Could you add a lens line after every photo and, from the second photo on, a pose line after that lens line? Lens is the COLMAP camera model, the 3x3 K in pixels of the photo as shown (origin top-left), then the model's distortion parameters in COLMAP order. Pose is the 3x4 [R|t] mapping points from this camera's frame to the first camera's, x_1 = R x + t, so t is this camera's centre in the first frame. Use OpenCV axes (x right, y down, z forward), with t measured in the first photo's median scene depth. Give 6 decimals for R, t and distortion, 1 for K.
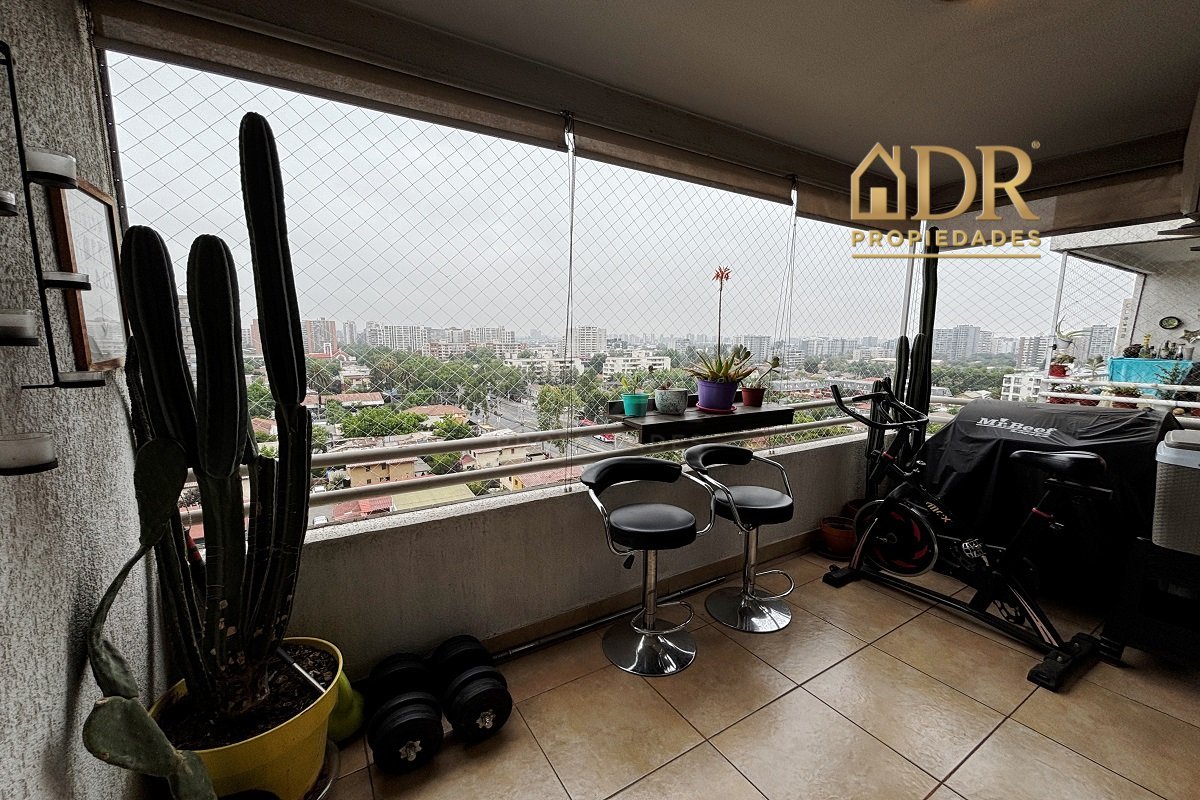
lens RADIAL K [[486.6, 0, 600.0], [0, 486.6, 413.9], [0, 0, 1]] dist [0.010473, -0.000649]
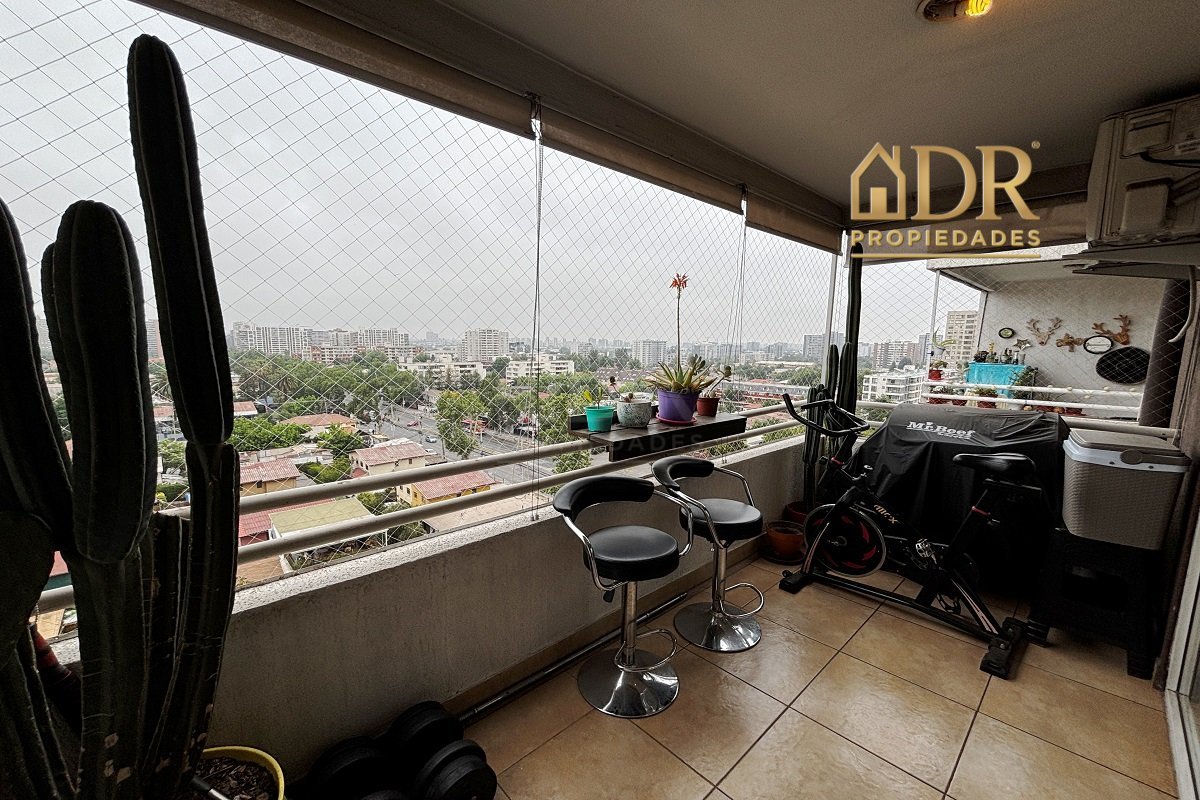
lens RADIAL K [[486.6, 0, 600.0], [0, 486.6, 413.9], [0, 0, 1]] dist [0.010473, -0.000649]
pose [[0.980392, -0.024581, 0.195519, -0.106817], [0.026052, 0.999648, -0.004956, -0.024231], [-0.195329, 0.009952, 0.980687, 0.088113]]
